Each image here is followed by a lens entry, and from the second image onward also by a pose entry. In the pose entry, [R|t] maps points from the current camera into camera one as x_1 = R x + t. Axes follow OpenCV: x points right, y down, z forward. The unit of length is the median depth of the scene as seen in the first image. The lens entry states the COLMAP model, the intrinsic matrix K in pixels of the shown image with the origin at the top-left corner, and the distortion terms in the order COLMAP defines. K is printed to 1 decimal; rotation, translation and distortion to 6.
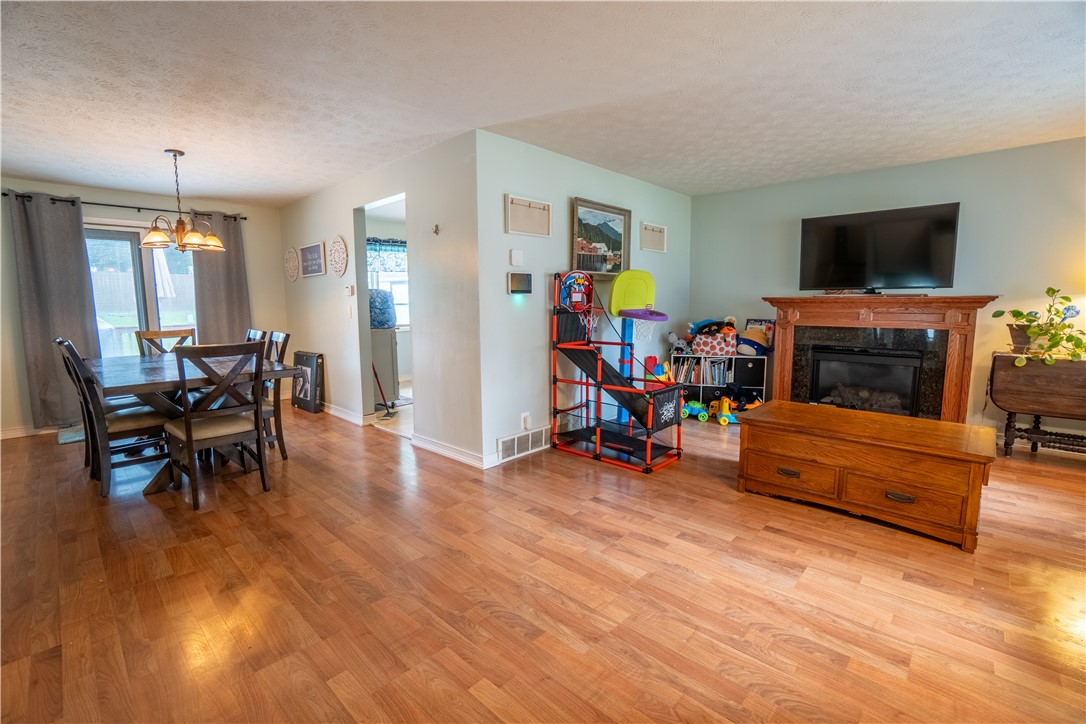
lens RADIAL K [[478.5, 0, 536.8], [0, 478.5, 362.9], [0, 0, 1]] dist [-0.065366, 0.022425]
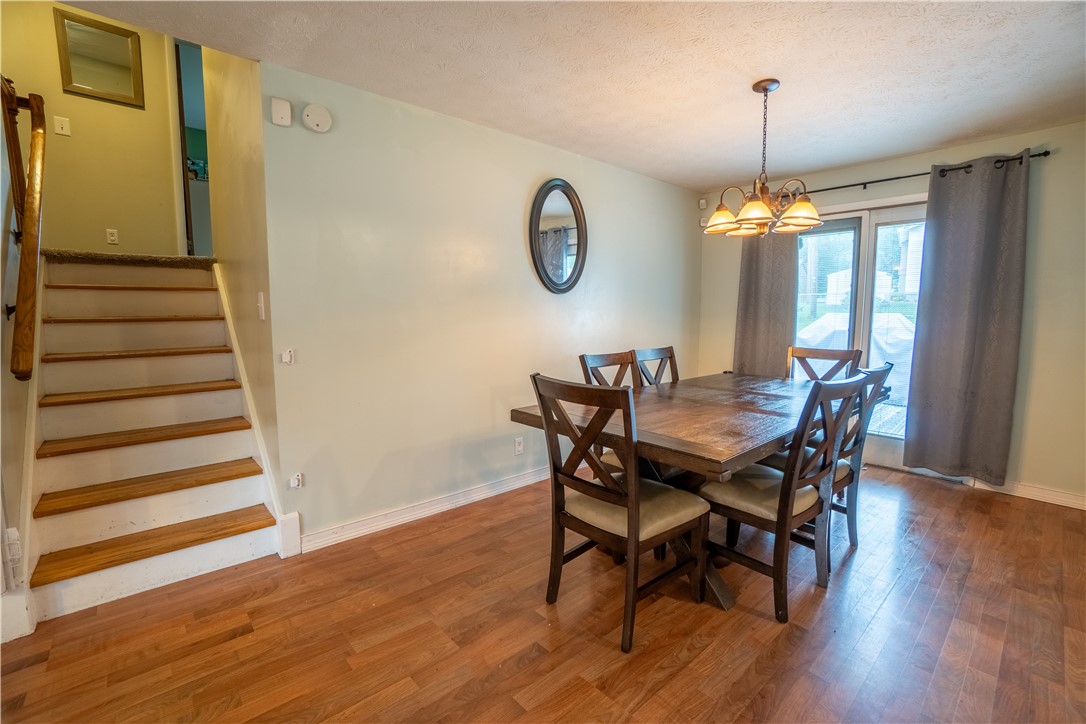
lens RADIAL K [[478.5, 0, 536.8], [0, 478.5, 362.9], [0, 0, 1]] dist [-0.065366, 0.022425]
pose [[-0.088375, 0.115469, -0.989372, -0.067759], [-0.125050, 0.984114, 0.126026, -0.146110], [0.988207, 0.134858, -0.072532, 1.076649]]
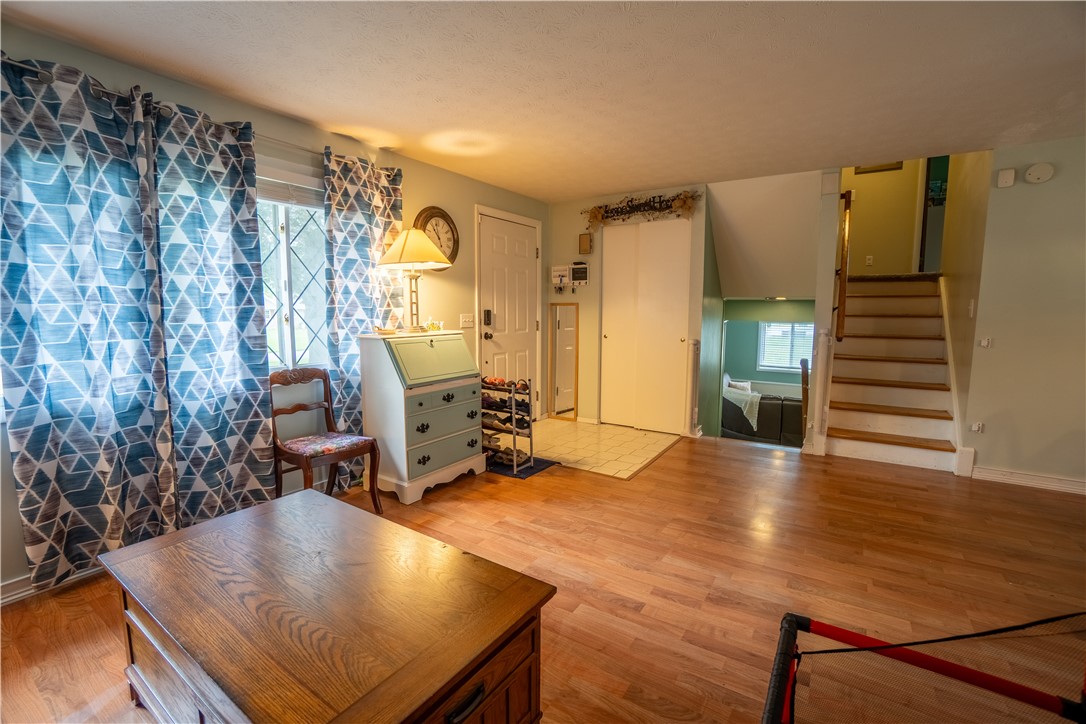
lens RADIAL K [[478.5, 0, 536.8], [0, 478.5, 362.9], [0, 0, 1]] dist [-0.065366, 0.022425]
pose [[-0.983703, 0.026541, -0.177829, 0.590383], [-0.016905, 0.971011, 0.238435, -0.221423], [0.179003, 0.237555, -0.954738, 1.581710]]
